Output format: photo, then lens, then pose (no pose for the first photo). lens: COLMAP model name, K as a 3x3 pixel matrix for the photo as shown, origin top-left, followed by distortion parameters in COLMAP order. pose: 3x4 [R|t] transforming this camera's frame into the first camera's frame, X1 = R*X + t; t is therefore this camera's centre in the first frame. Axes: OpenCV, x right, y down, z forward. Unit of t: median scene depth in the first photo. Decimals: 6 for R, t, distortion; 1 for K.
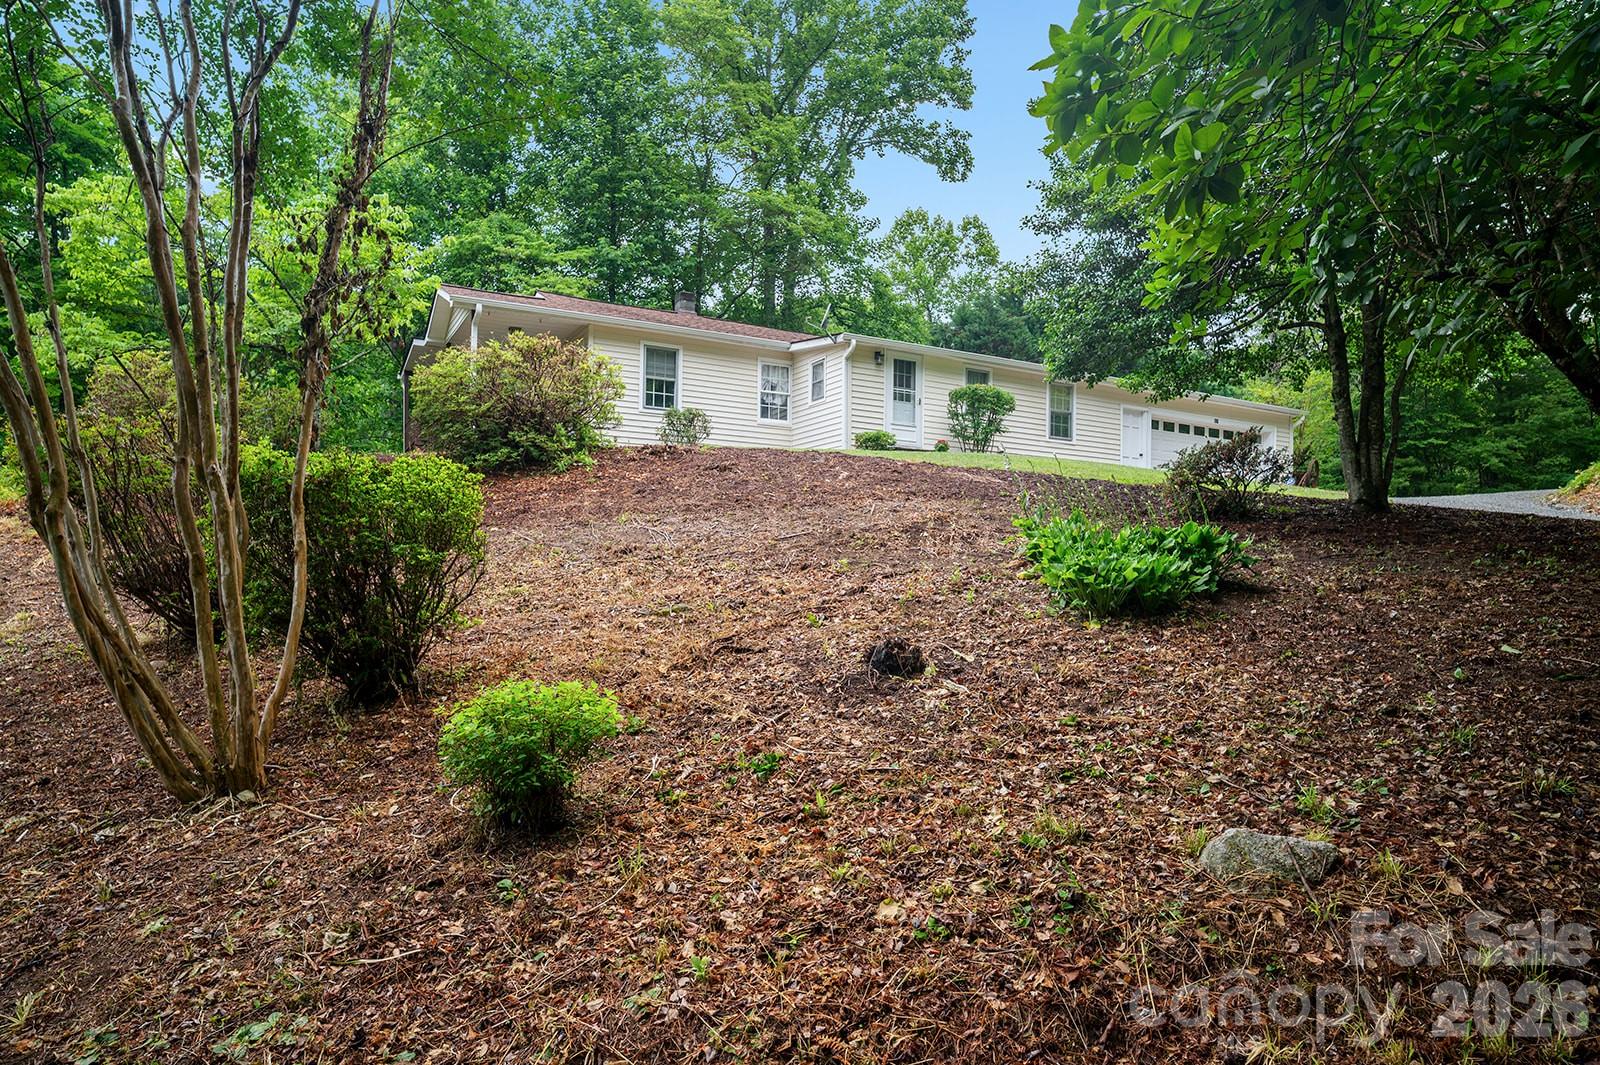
lens RADIAL K [[984.6, 0, 793.9], [0, 984.6, 522.6], [0, 0, 1]] dist [-0.067167, 0.047008]
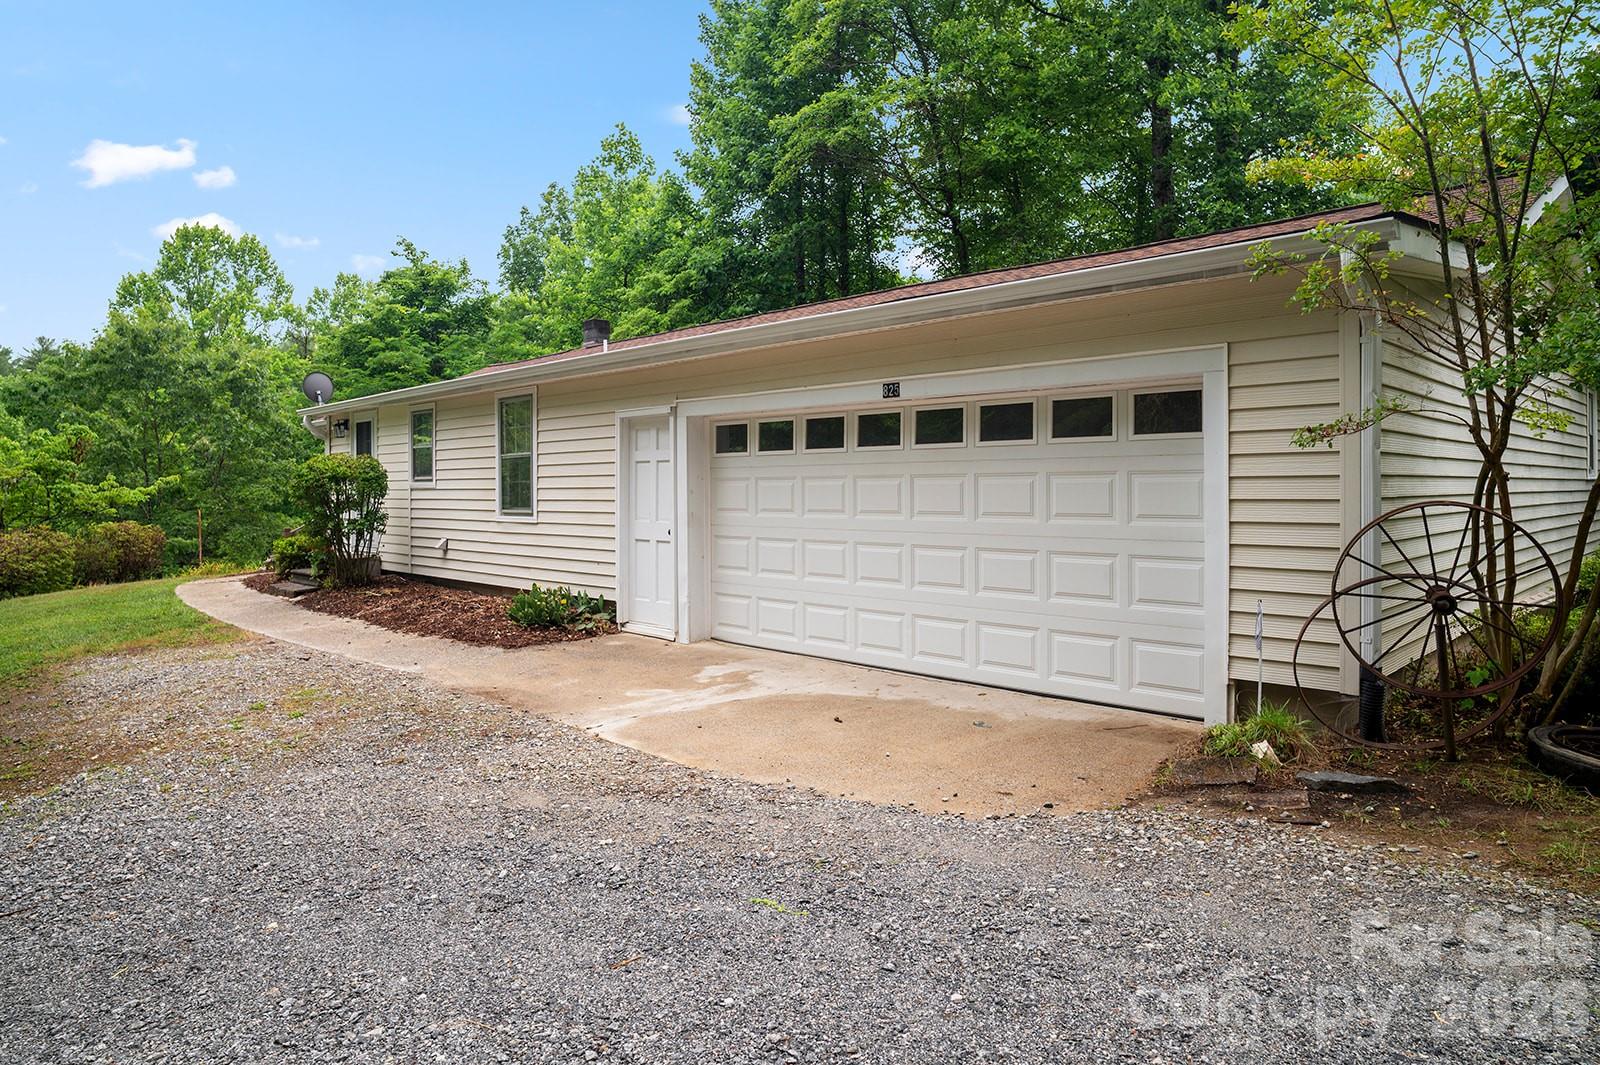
lens RADIAL K [[984.6, 0, 793.9], [0, 984.6, 522.6], [0, 0, 1]] dist [-0.067167, 0.047008]
pose [[0.278918, 0.000617, -0.960315, 0.860716], [0.059154, 0.998090, 0.017822, -0.089446], [0.958491, -0.061778, 0.278349, 1.097400]]
